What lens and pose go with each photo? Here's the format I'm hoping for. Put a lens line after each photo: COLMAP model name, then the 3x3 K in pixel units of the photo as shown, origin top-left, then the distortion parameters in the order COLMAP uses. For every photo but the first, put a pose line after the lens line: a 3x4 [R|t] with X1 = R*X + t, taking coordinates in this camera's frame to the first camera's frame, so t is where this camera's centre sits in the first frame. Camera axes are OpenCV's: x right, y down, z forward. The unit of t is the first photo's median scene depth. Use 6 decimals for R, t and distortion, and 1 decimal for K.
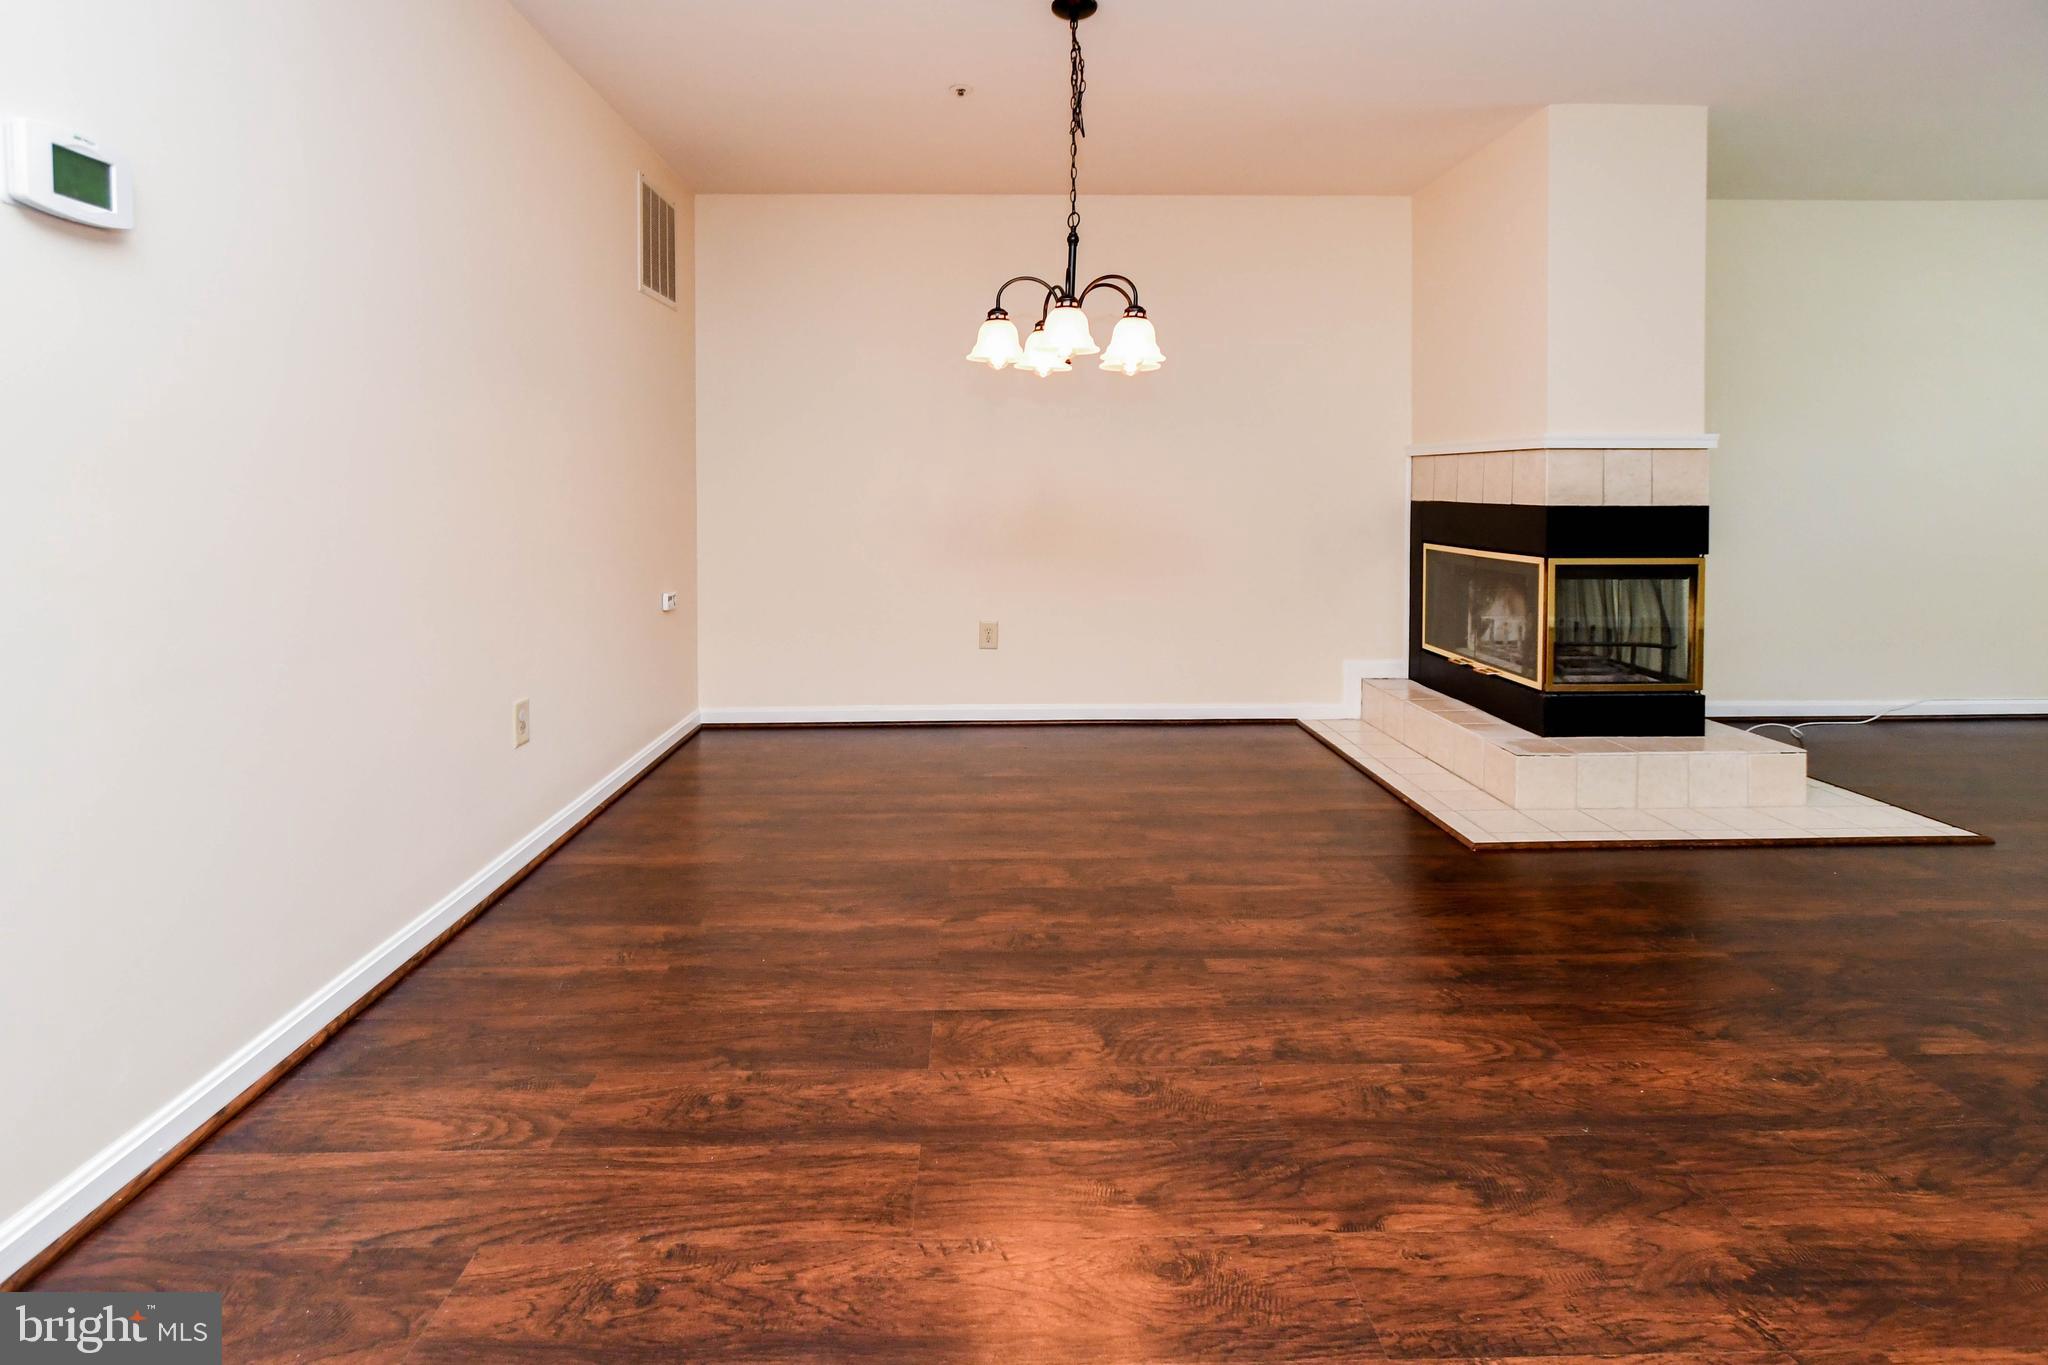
lens RADIAL K [[965.5, 0, 995.5], [0, 965.5, 511.9], [0, 0, 1]] dist [-0.002923, 0.000274]
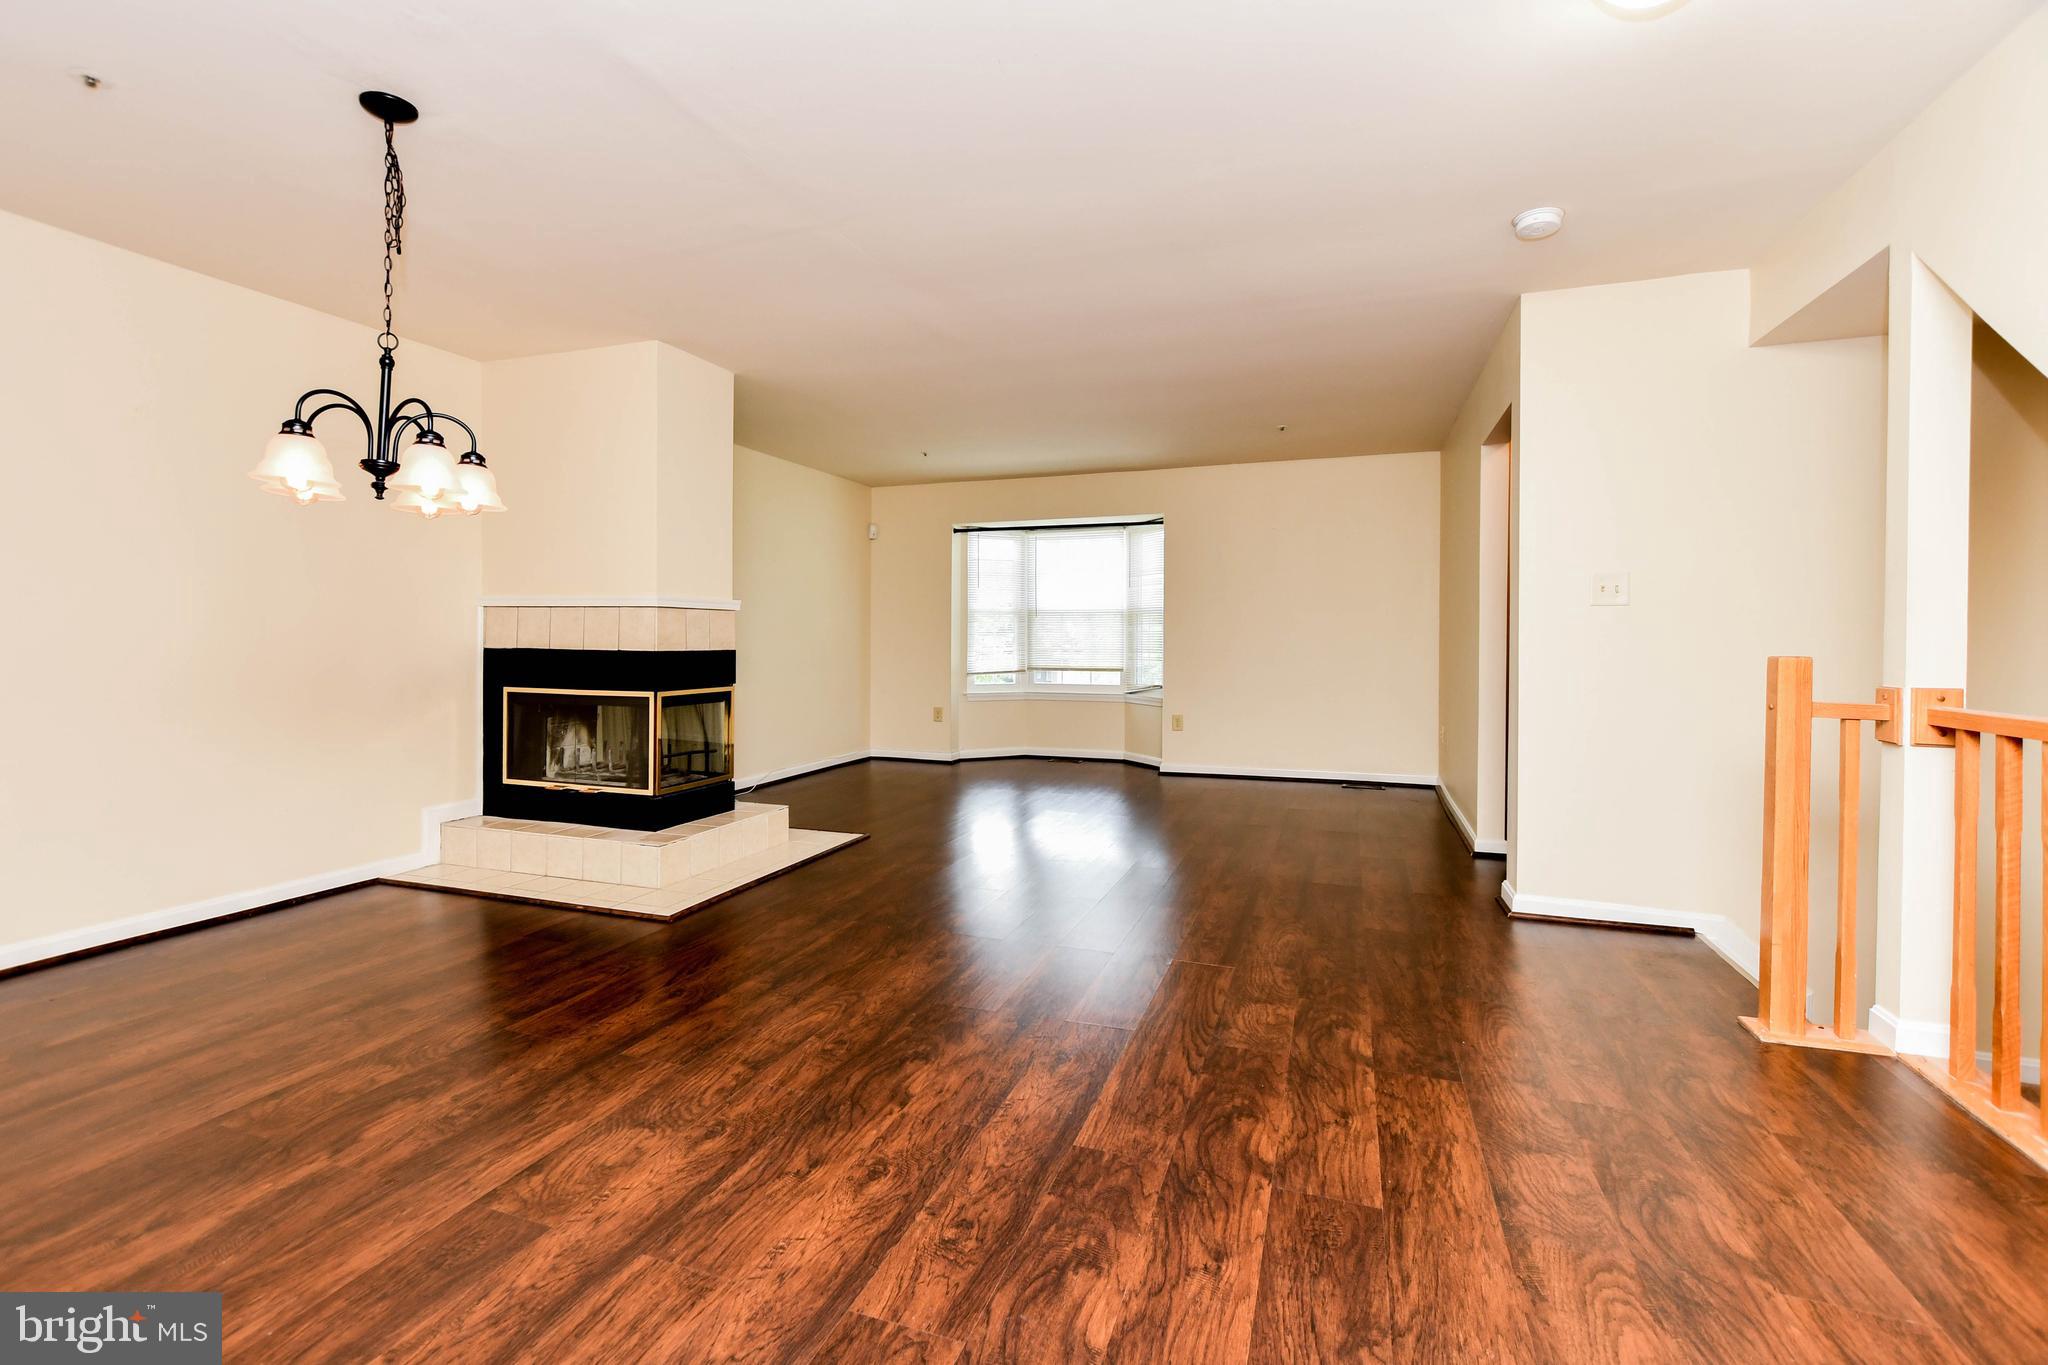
lens RADIAL K [[924.6, 0, 1015.5], [0, 924.6, 642.5], [0, 0, 1]] dist [-0.003100, -0.000409]
pose [[0.356282, -0.000668, 0.934378, -0.693810], [0.015354, 0.999869, -0.005139, -0.006776], [-0.934252, 0.016177, 0.356246, 0.189255]]
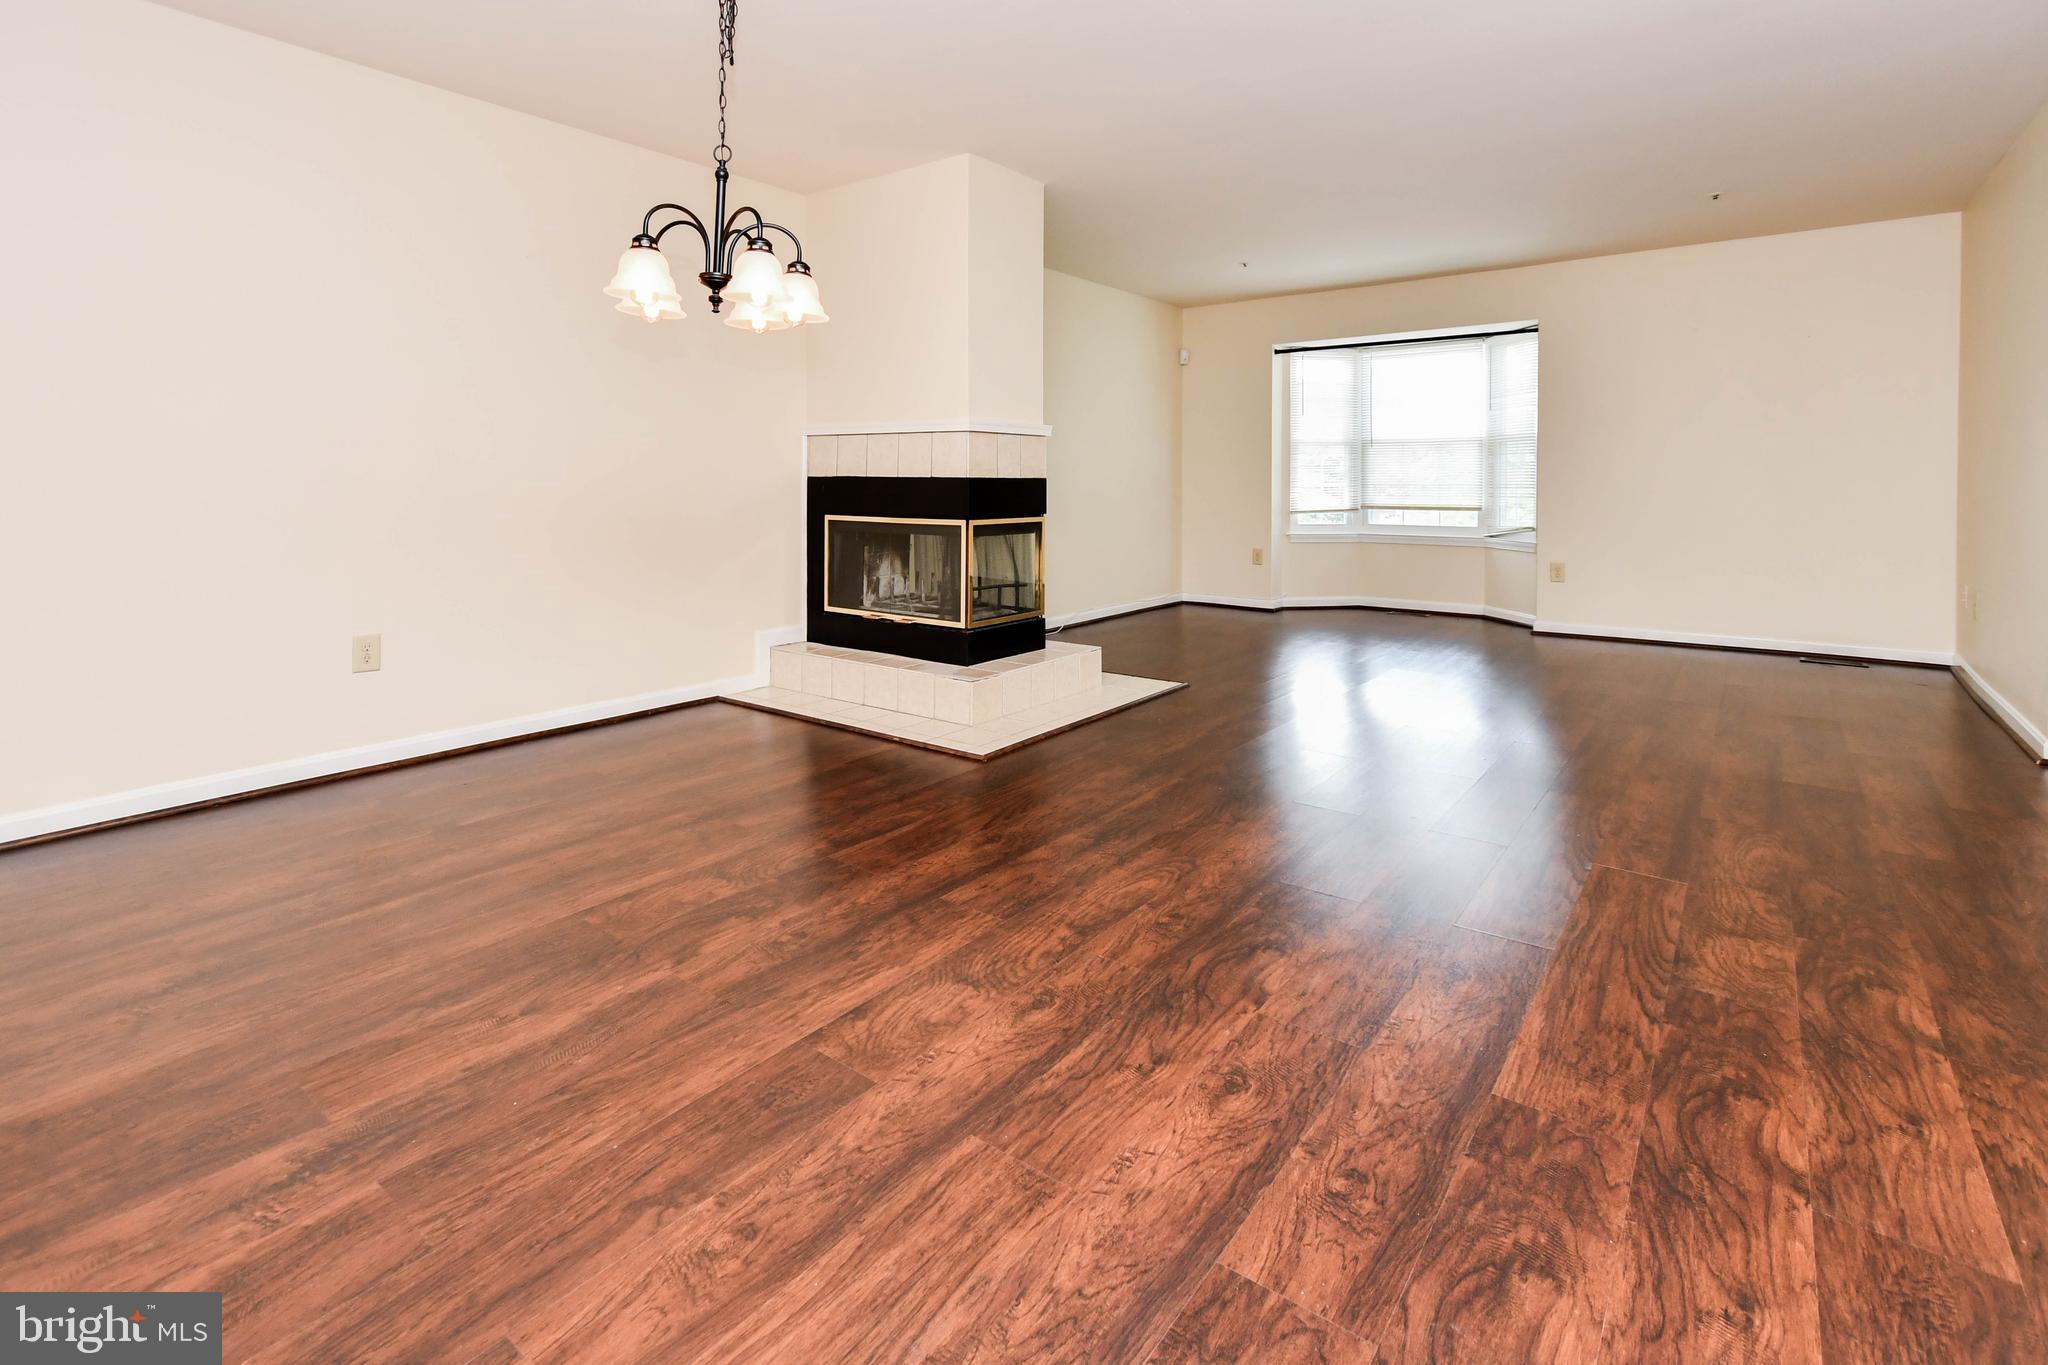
lens RADIAL K [[978.8, 0, 1018.0], [0, 978.8, 490.7], [0, 0, 1]] dist [-0.002099, 0.000394]
pose [[0.623841, -0.004724, 0.781537, -0.618089], [0.014004, 0.999889, -0.005135, 0.029508], [-0.781425, 0.014149, 0.623838, 0.287577]]
